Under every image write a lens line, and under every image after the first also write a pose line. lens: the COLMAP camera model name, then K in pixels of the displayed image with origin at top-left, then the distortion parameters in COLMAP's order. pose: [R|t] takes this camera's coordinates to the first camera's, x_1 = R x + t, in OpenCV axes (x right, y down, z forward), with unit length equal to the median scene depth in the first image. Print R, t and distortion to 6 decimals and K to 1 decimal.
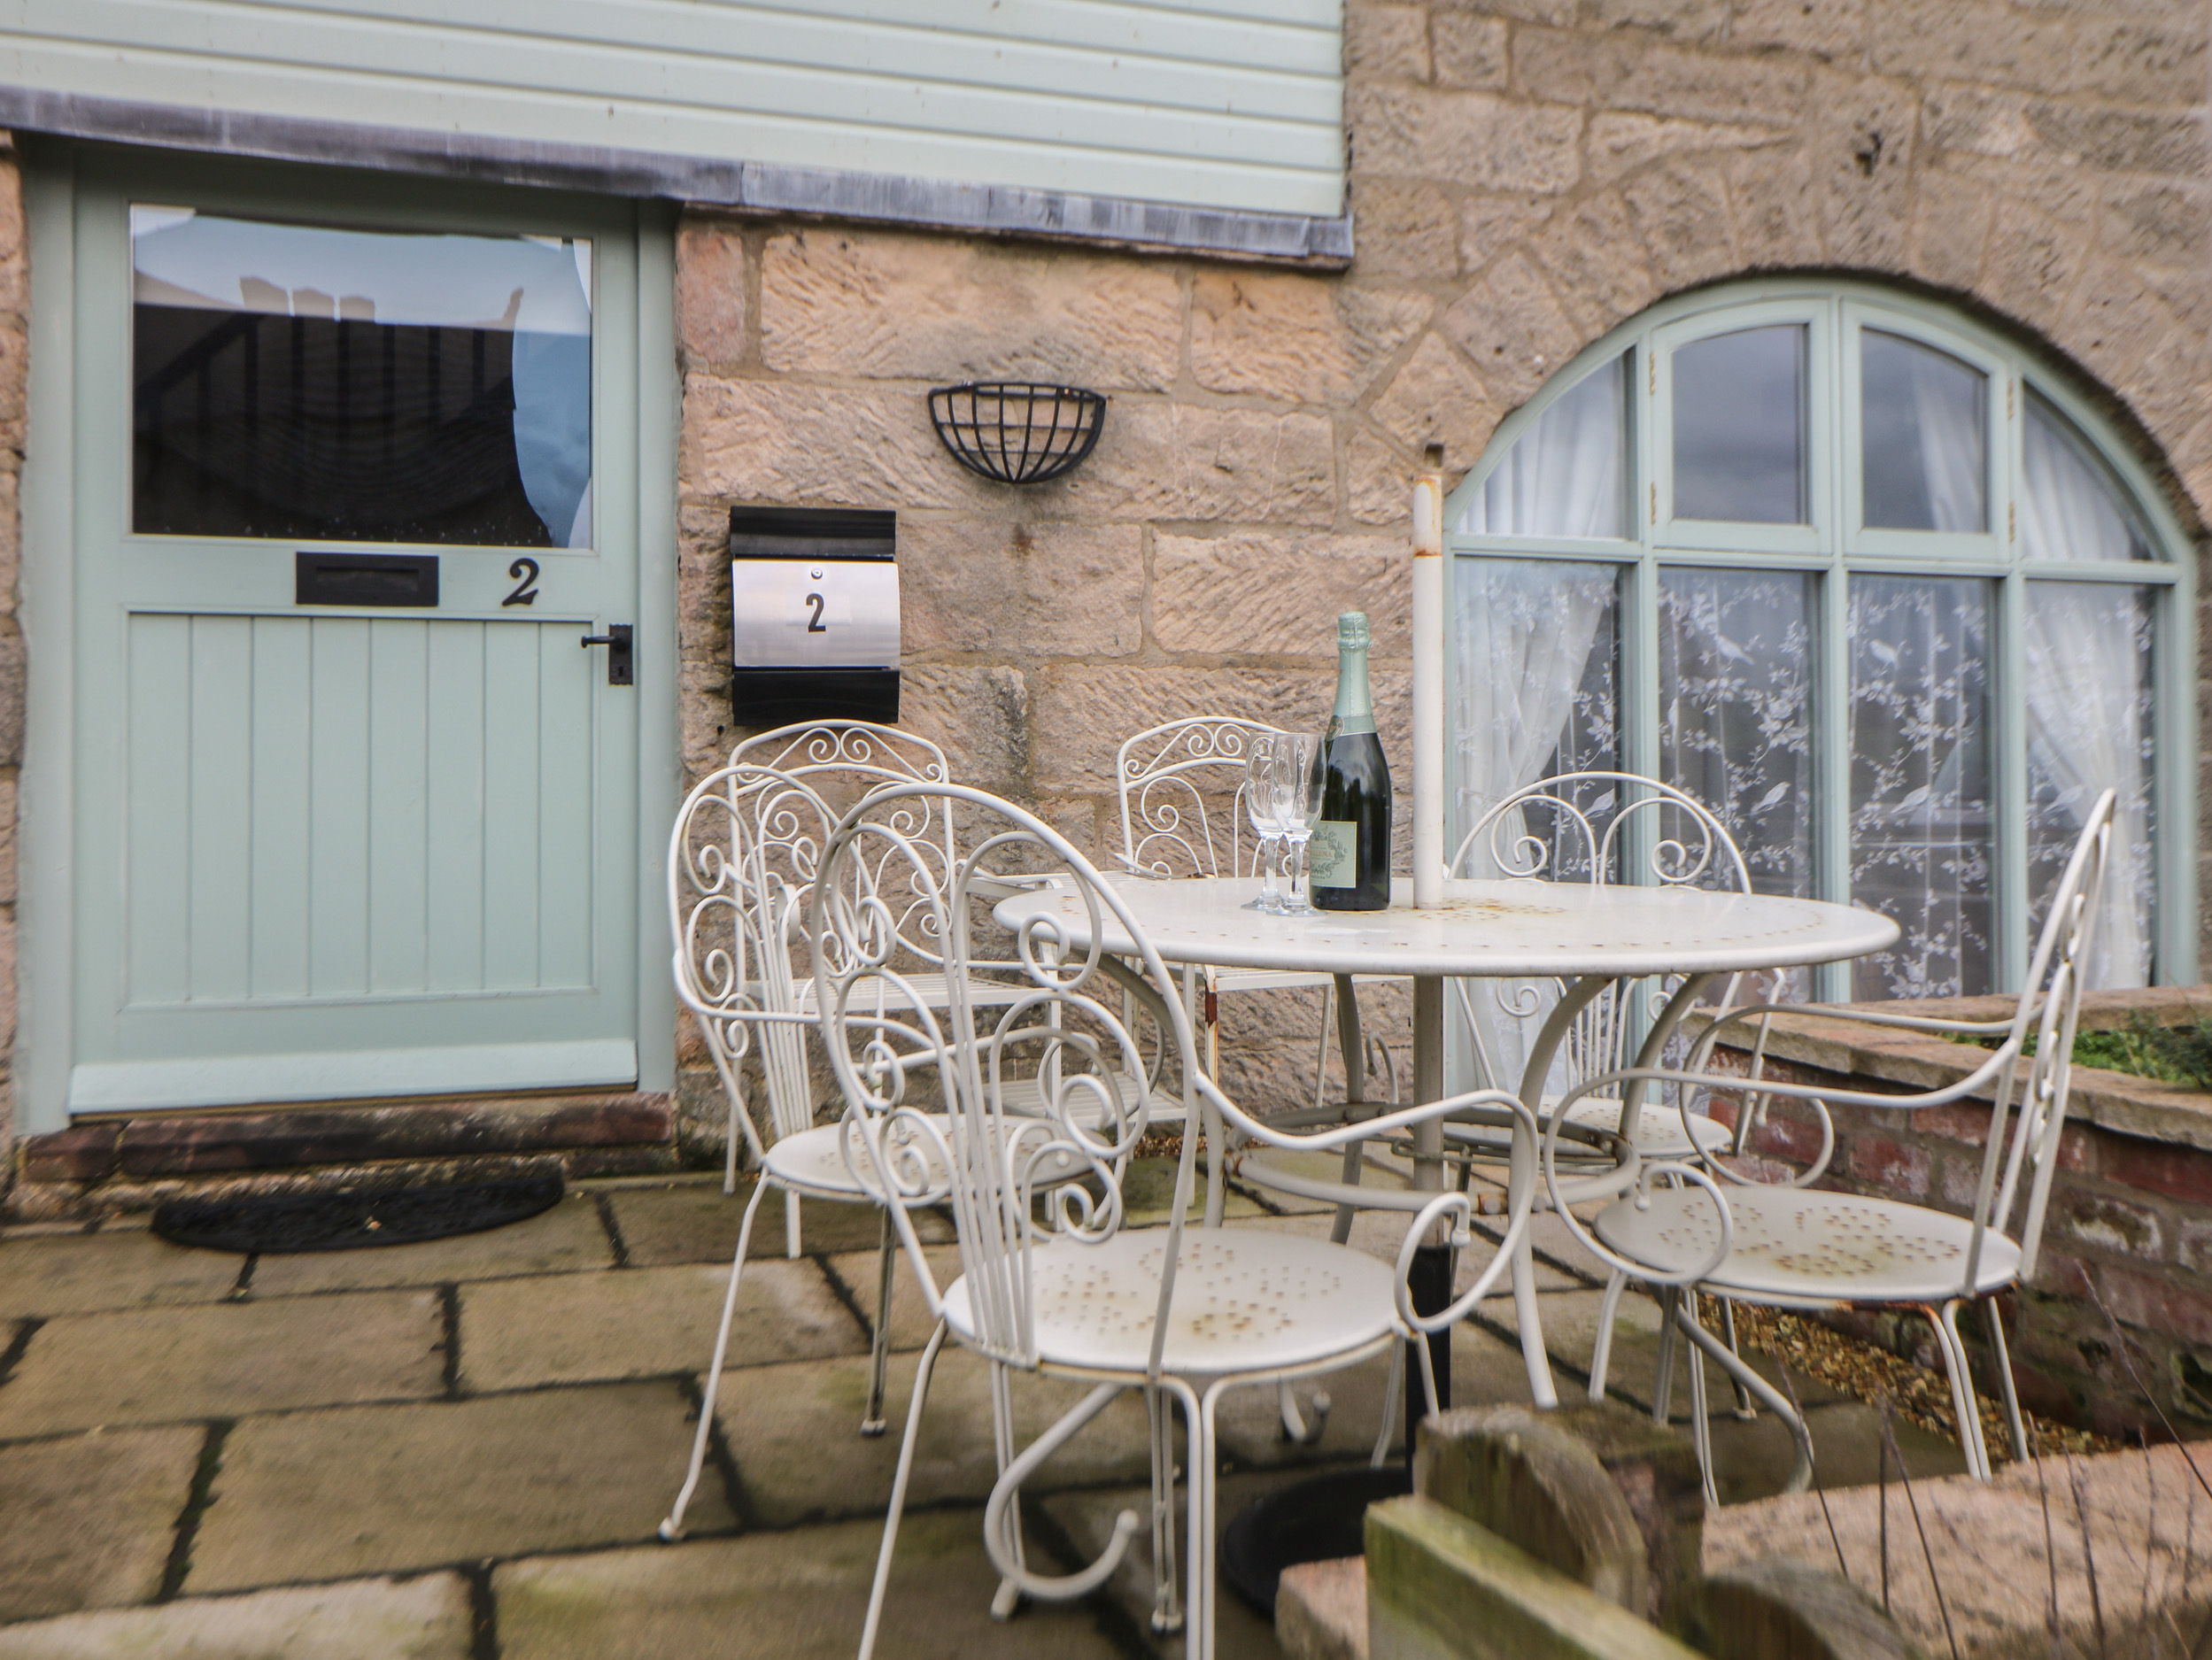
lens RADIAL K [[1995.2, 0, 1107.5], [0, 1995.2, 821.5], [0, 0, 1]] dist [0.012334, -0.002331]
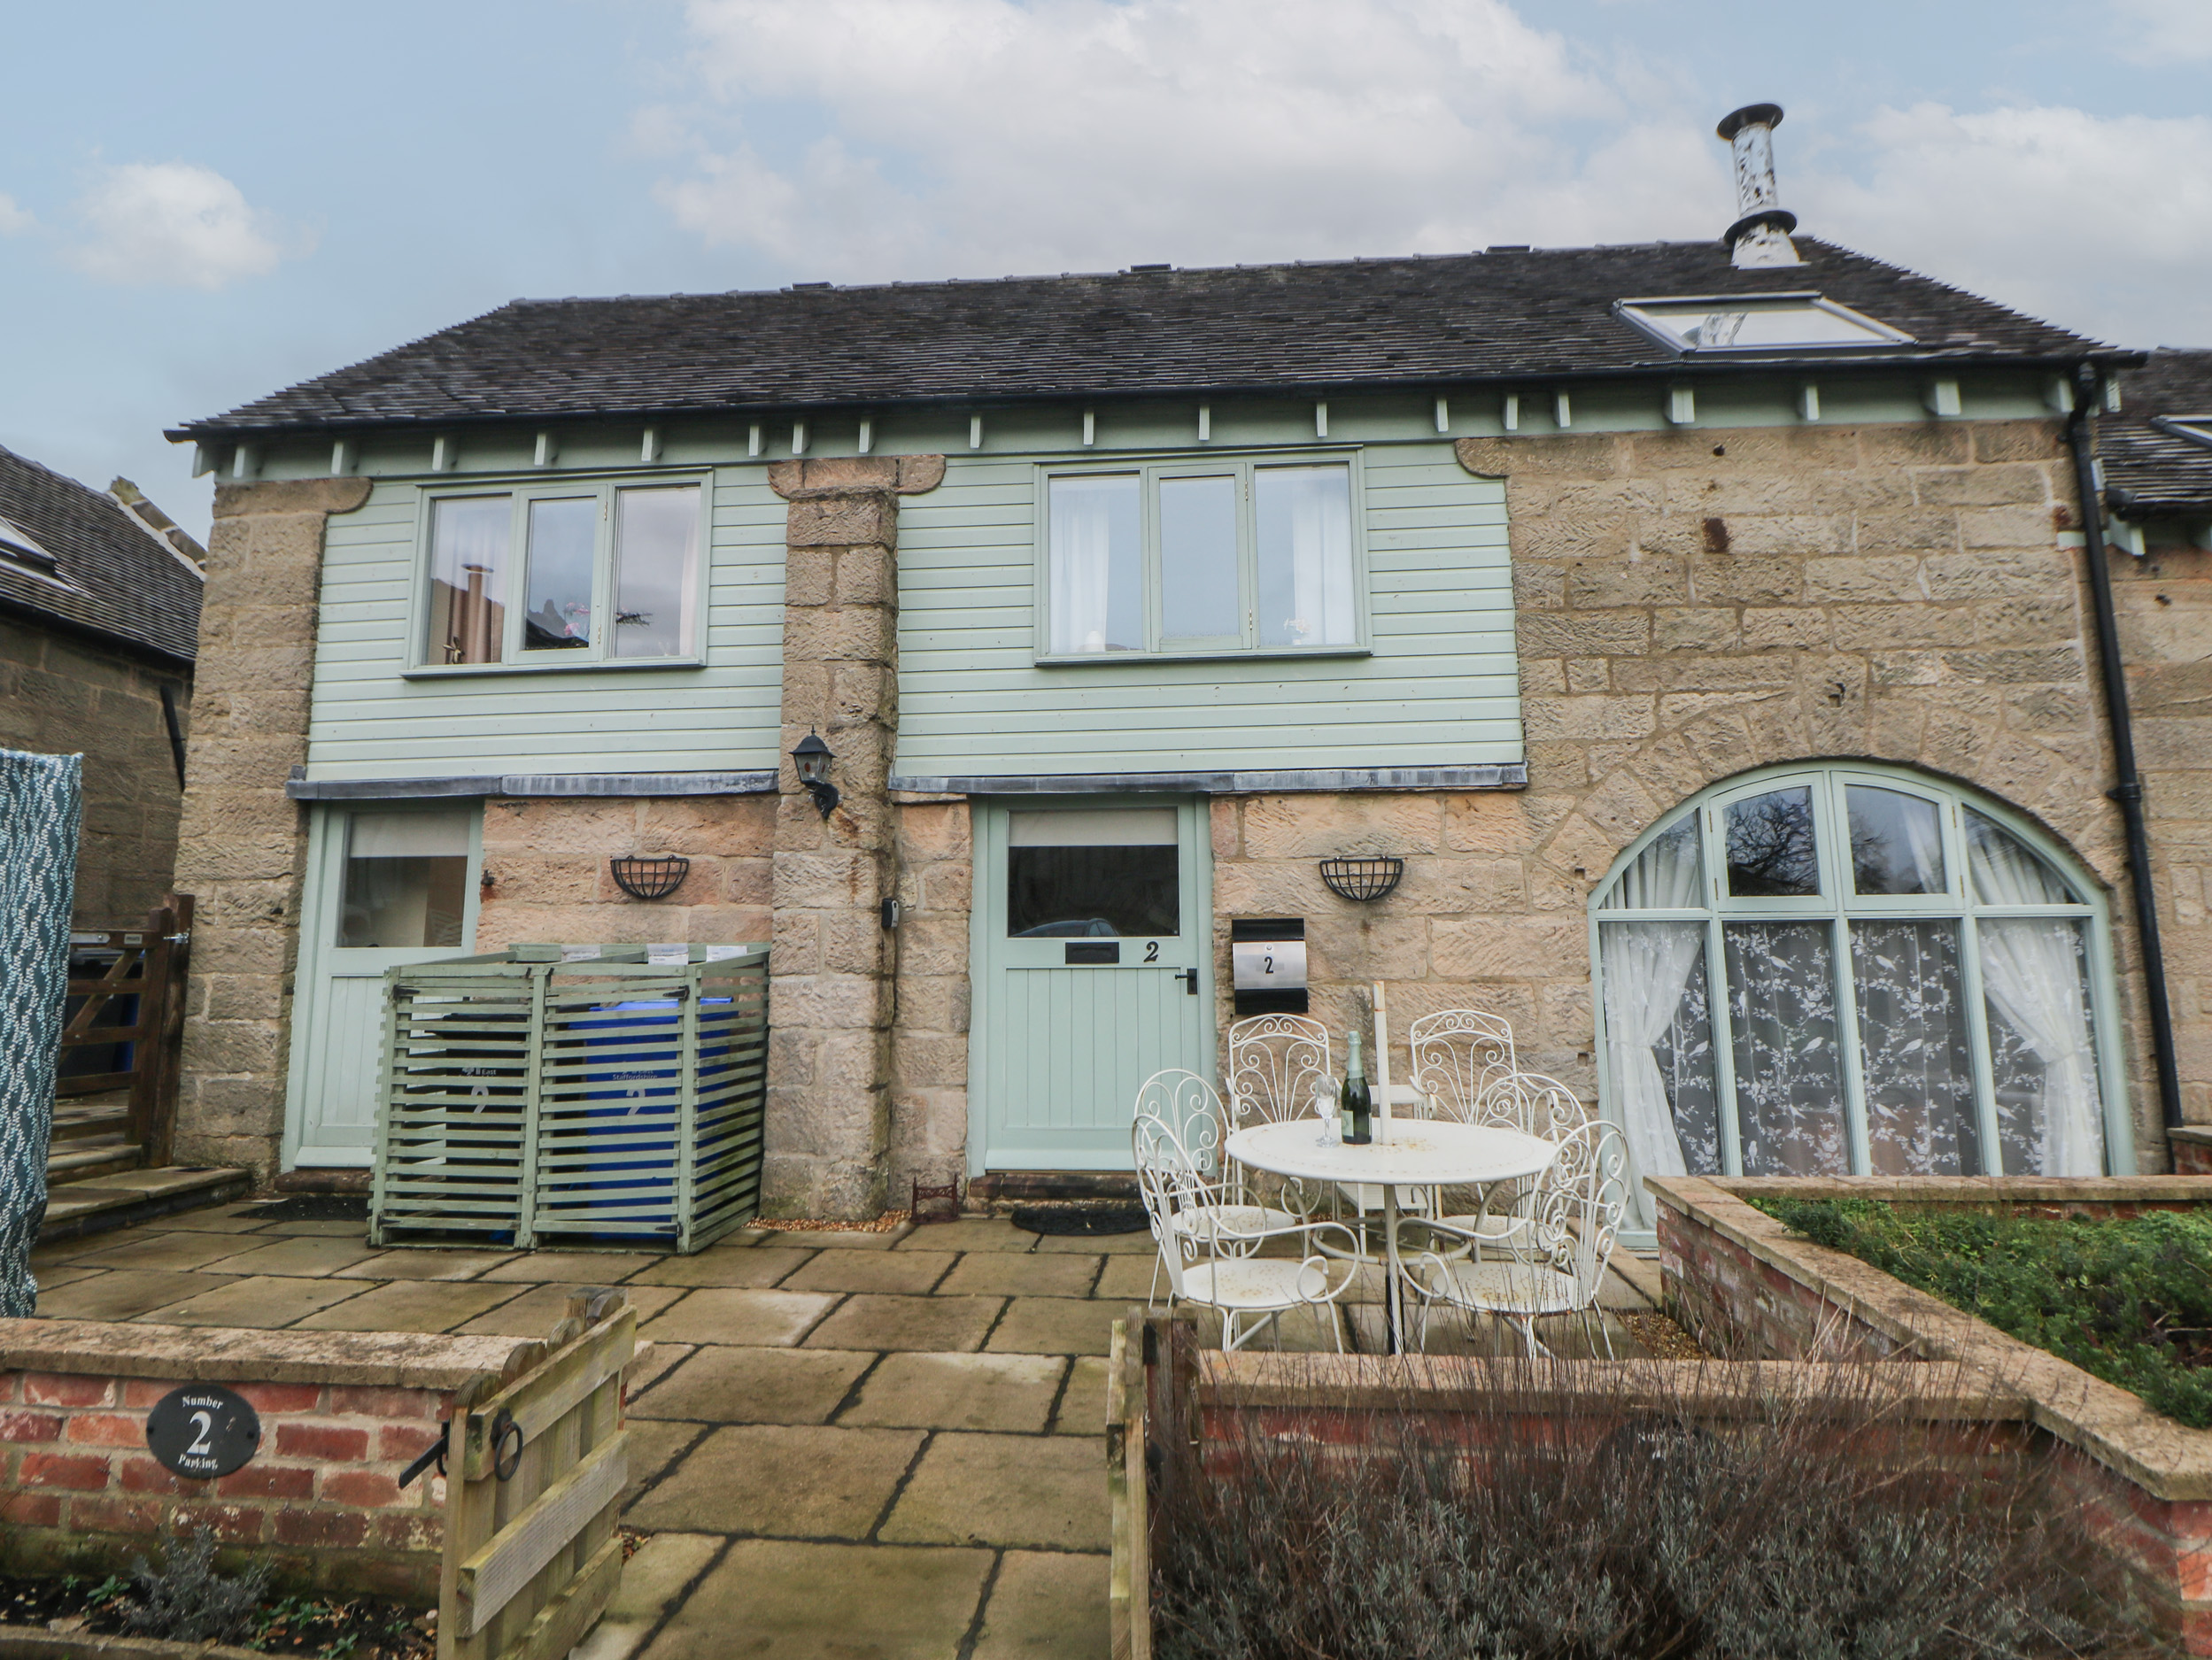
lens RADIAL K [[1175.6, 0, 1056.8], [0, 1175.6, 825.1], [0, 0, 1]] dist [-0.003412, -0.012689]
pose [[0.892110, -0.063619, -0.447316, 0.224242], [0.004806, 0.991317, -0.131404, -0.078989], [0.451792, 0.115077, 0.884670, -0.286075]]
